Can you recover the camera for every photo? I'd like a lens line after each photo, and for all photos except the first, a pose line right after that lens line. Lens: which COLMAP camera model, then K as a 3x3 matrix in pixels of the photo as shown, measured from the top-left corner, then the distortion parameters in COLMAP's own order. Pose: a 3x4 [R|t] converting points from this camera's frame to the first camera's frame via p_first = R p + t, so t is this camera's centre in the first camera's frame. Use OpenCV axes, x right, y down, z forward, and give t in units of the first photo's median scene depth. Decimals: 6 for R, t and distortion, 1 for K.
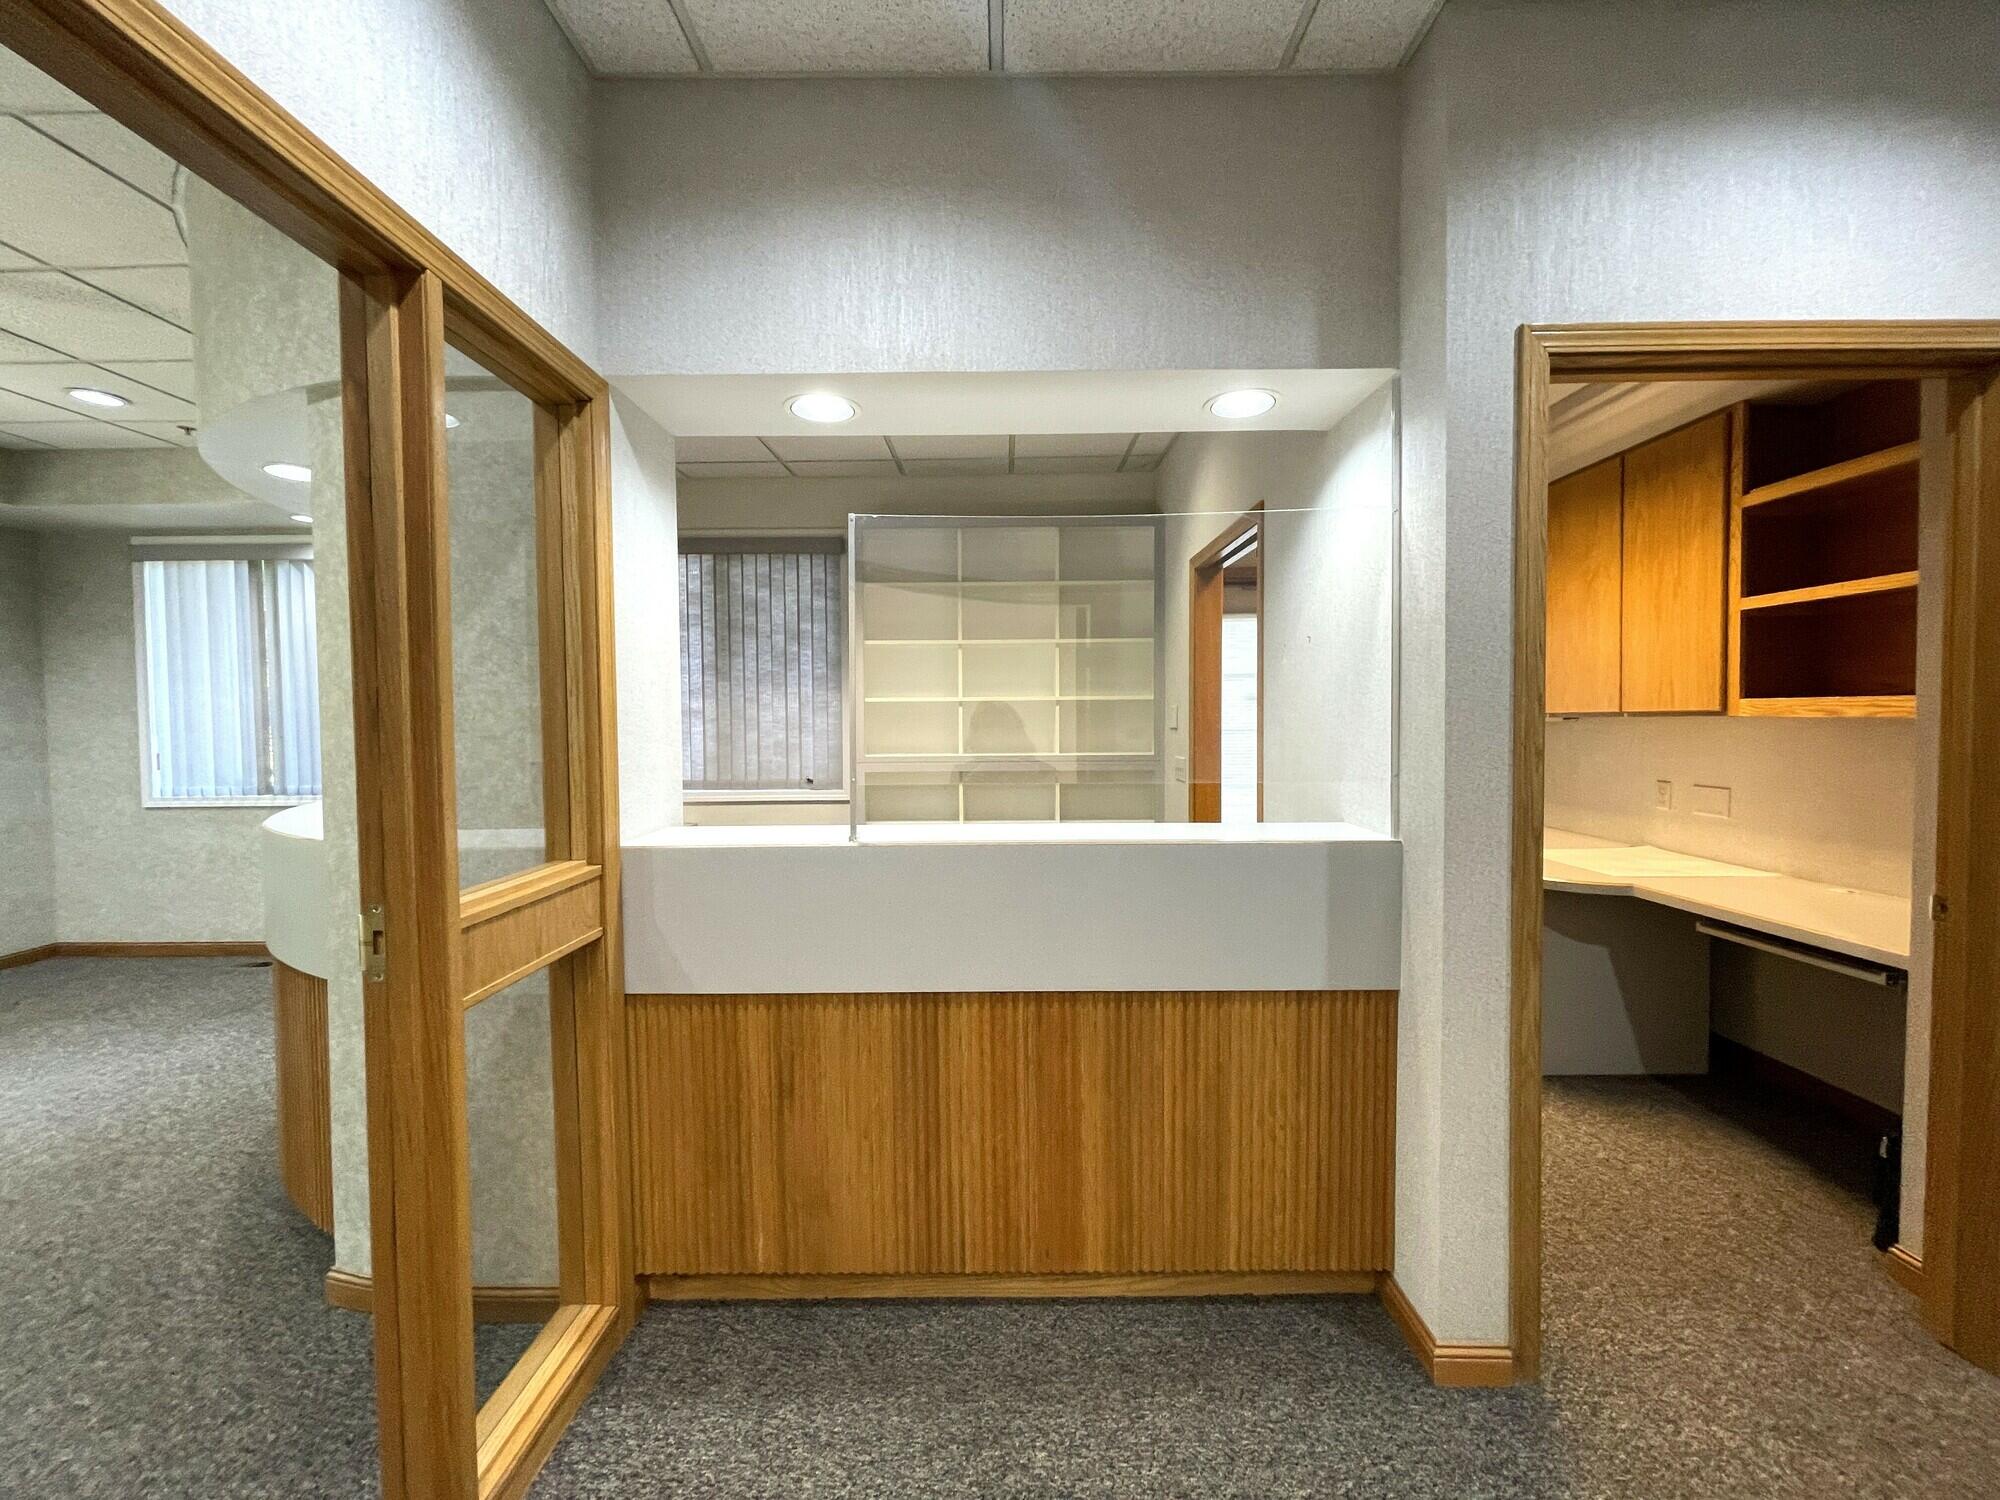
lens RADIAL K [[804.8, 0, 999.0], [0, 804.8, 744.8], [0, 0, 1]] dist [-0.002346, -0.000641]
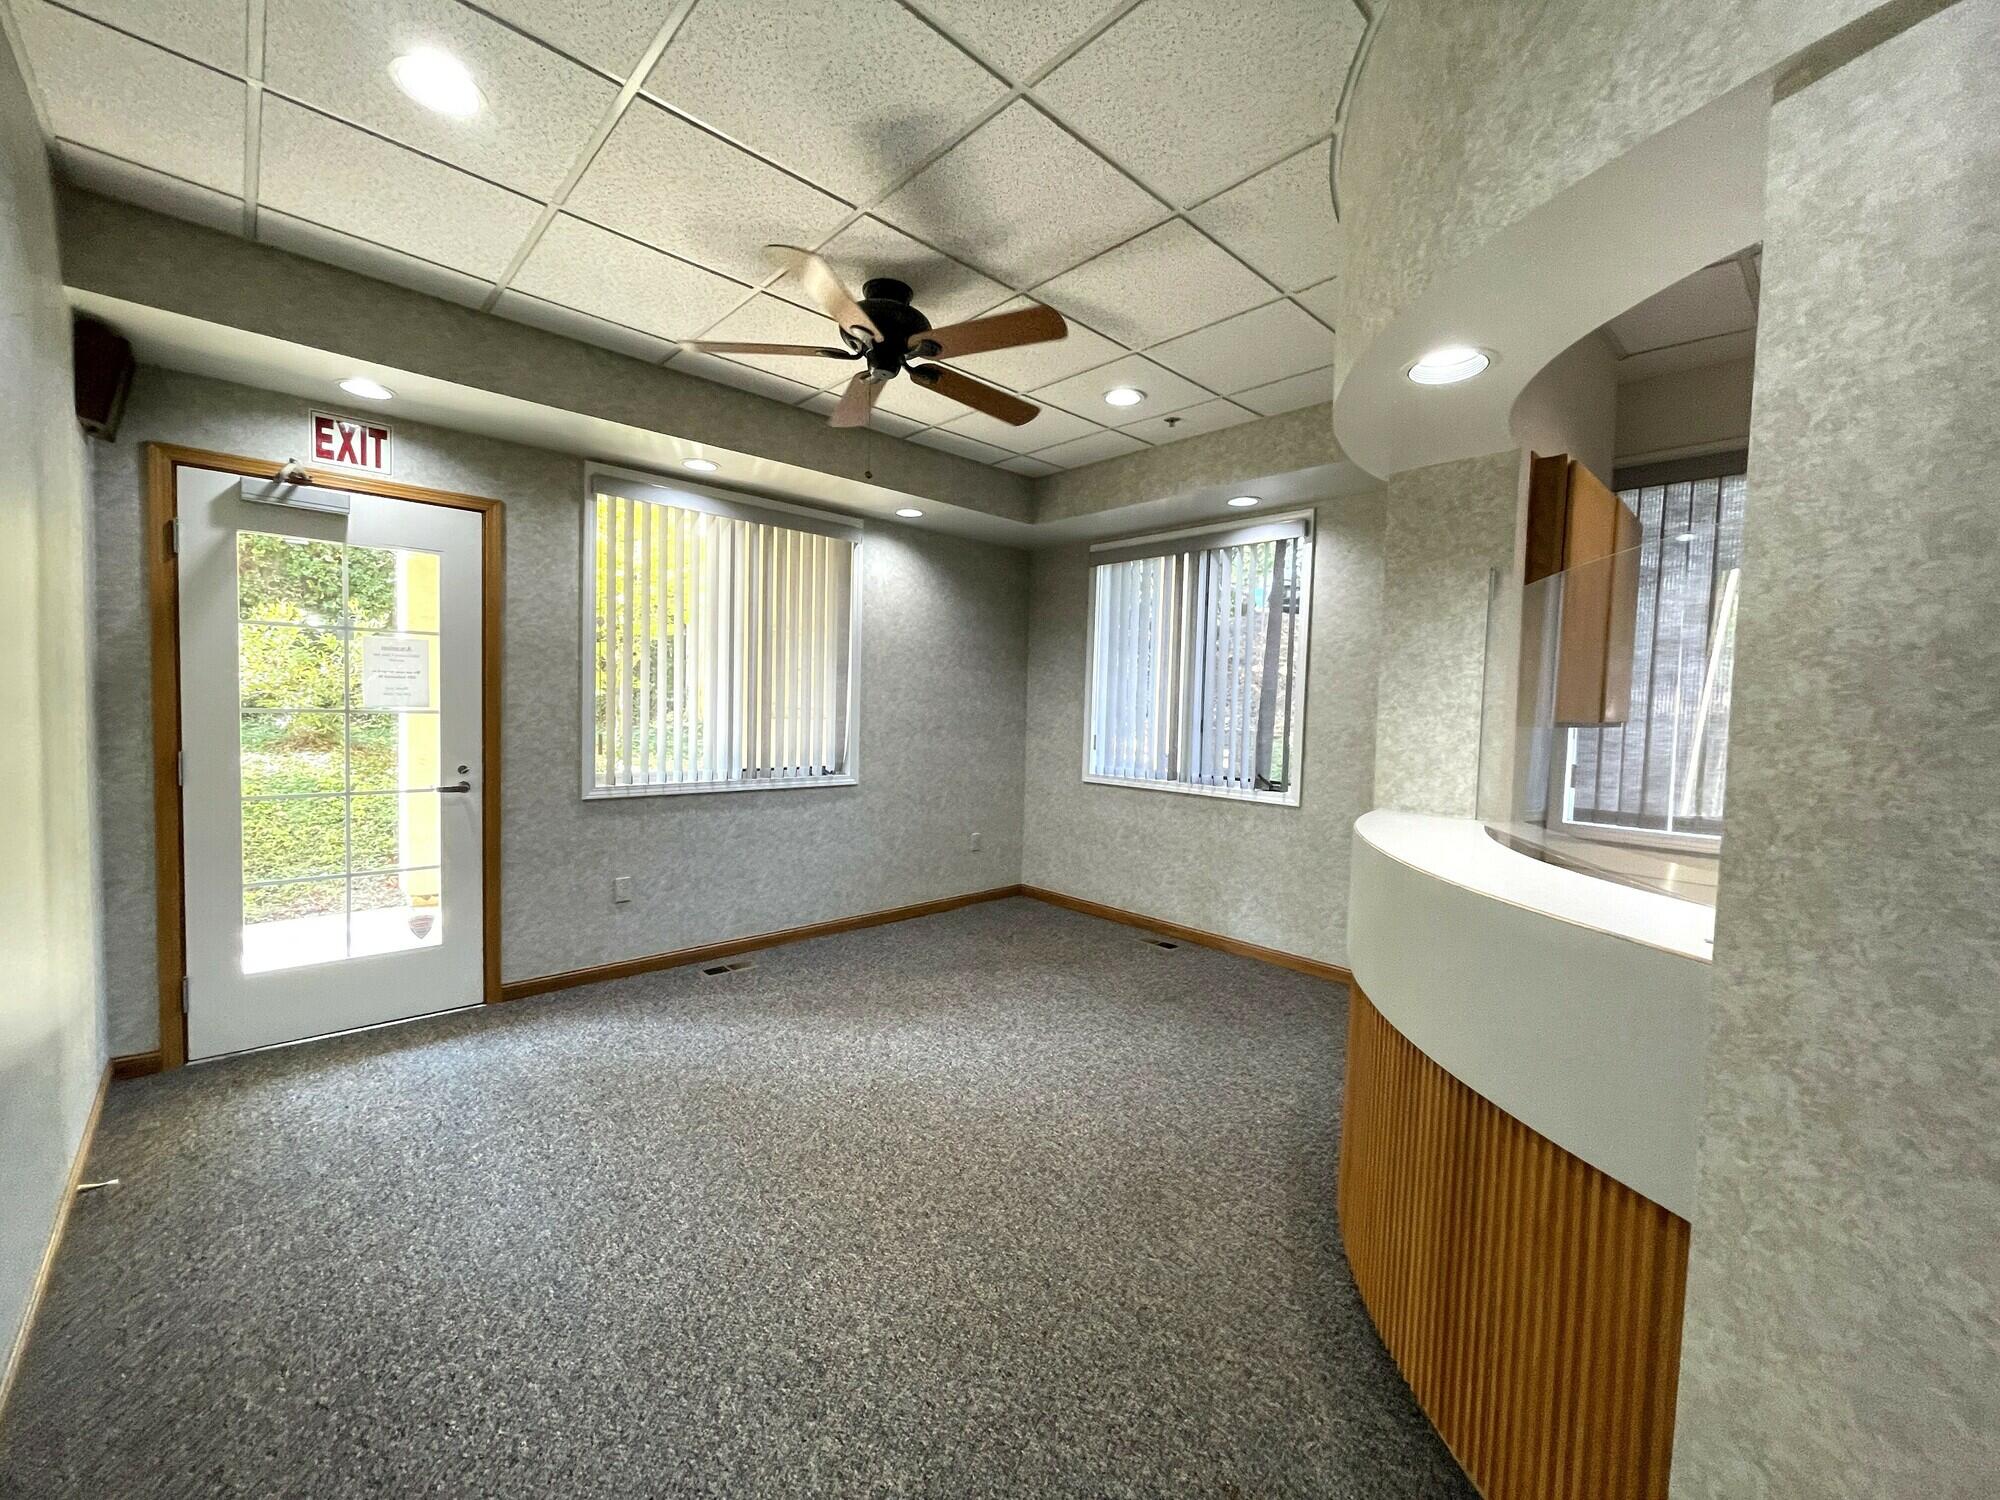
lens RADIAL K [[804.8, 0, 999.0], [0, 804.8, 744.8], [0, 0, 1]] dist [-0.002346, -0.000641]
pose [[0.683846, 0.062063, -0.726982, -0.319709], [-0.056308, 0.997893, 0.032224, -0.005194], [0.727450, 0.018899, 0.685900, 0.123875]]
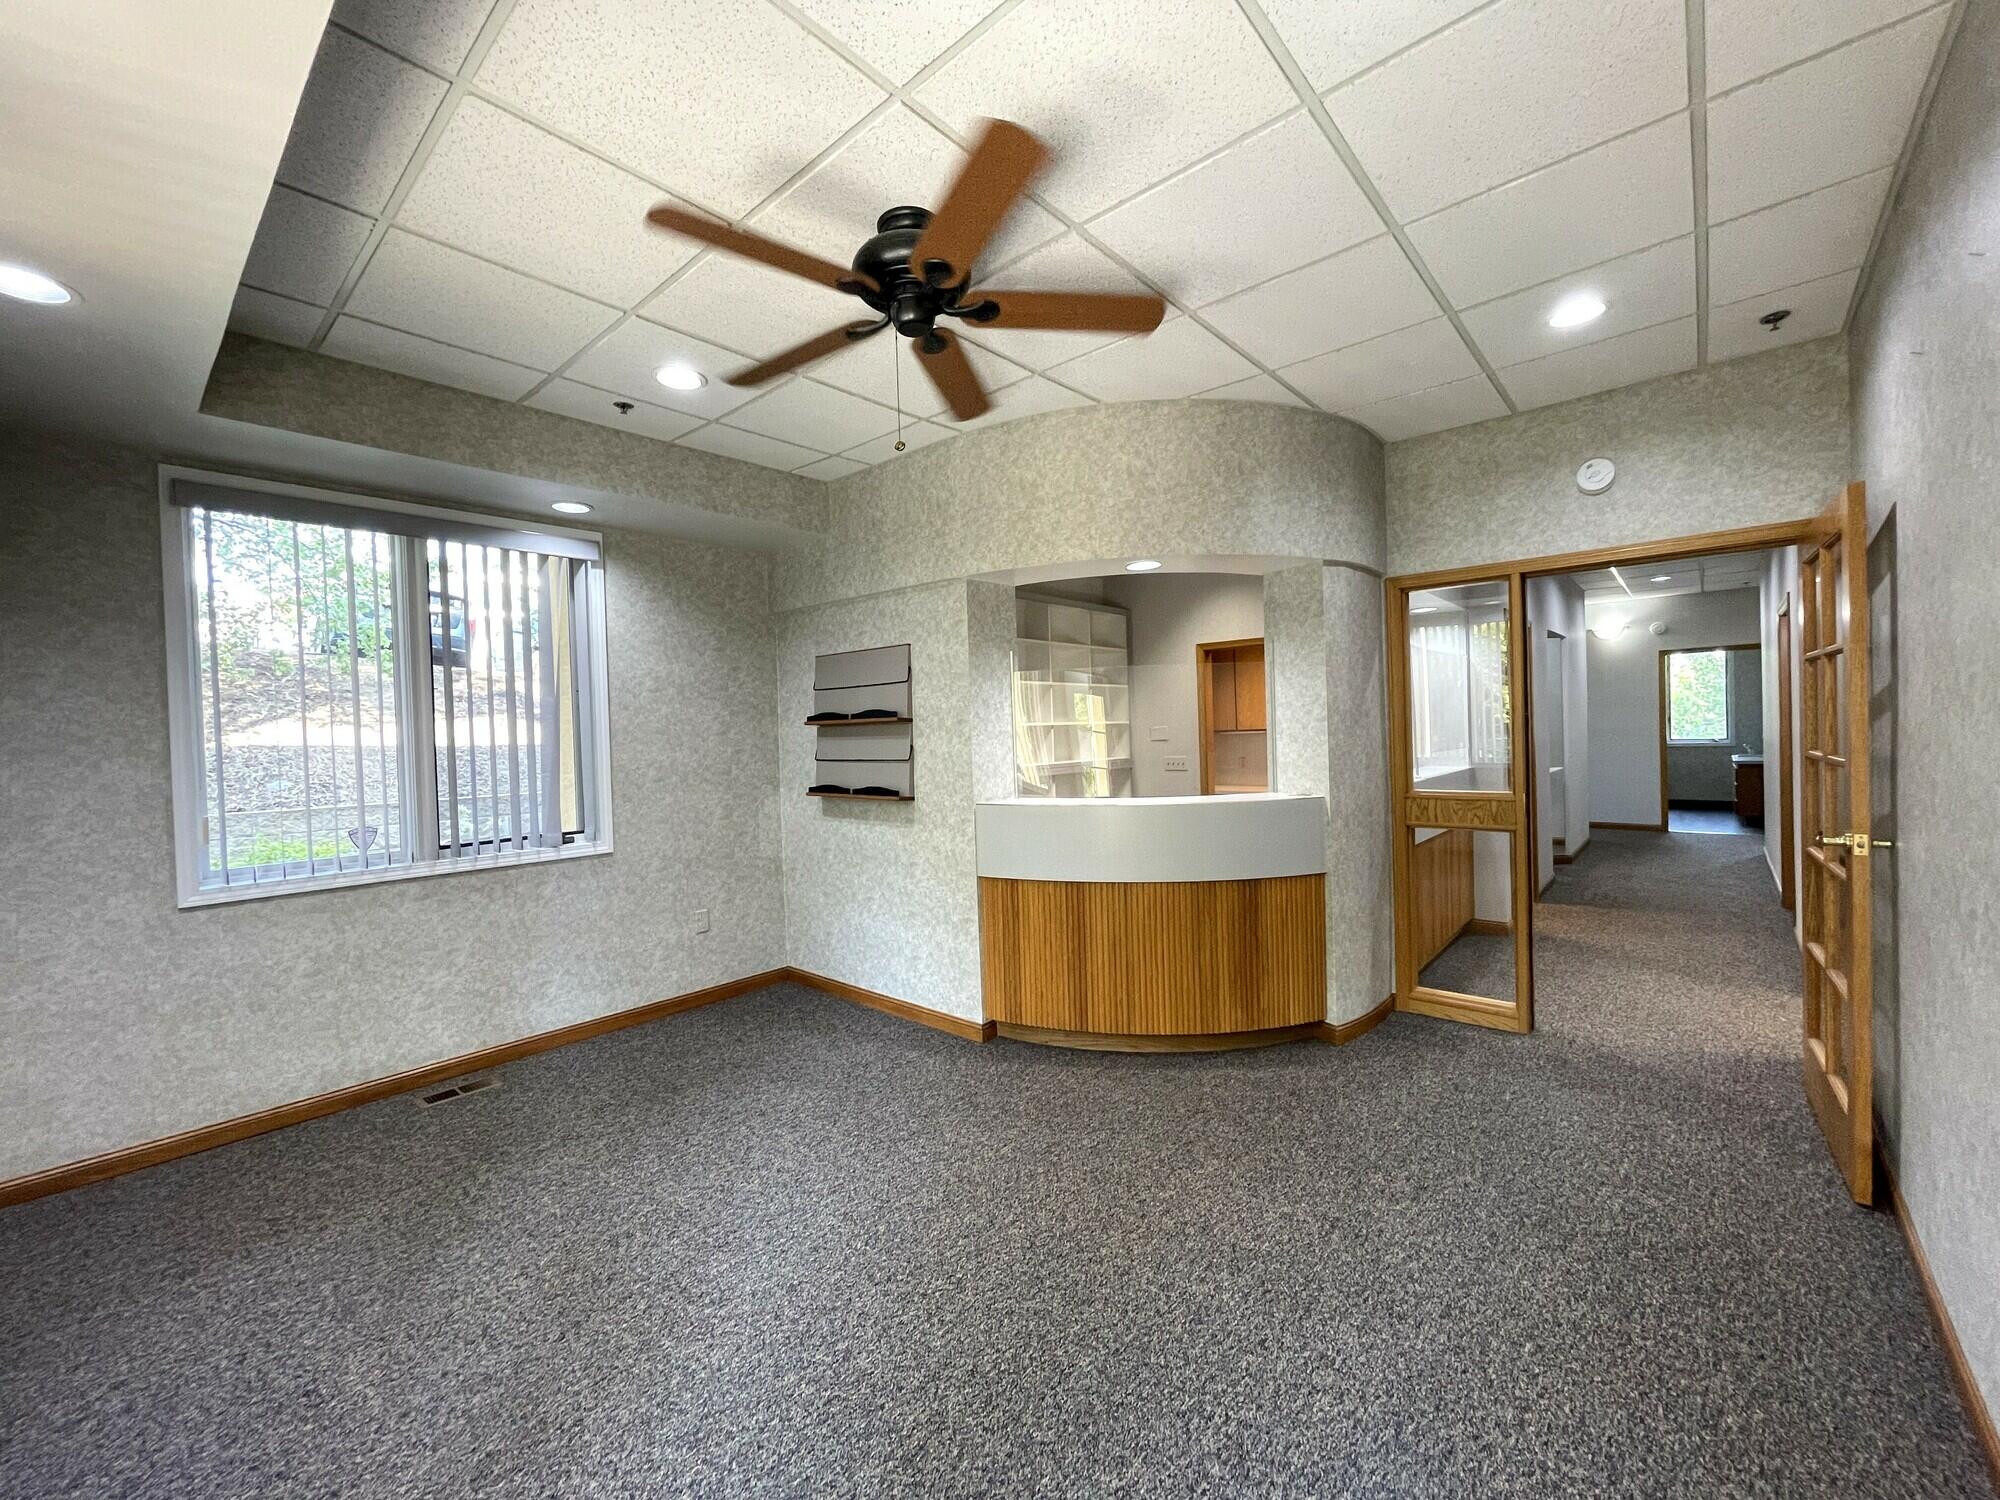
lens RADIAL K [[804.8, 0, 999.0], [0, 804.8, 744.8], [0, 0, 1]] dist [-0.002346, -0.000641]
pose [[0.662594, -0.024325, 0.748584, -1.121440], [0.049534, 0.998707, -0.011392, -0.007463], [-0.747339, 0.044629, 0.662942, 0.130954]]
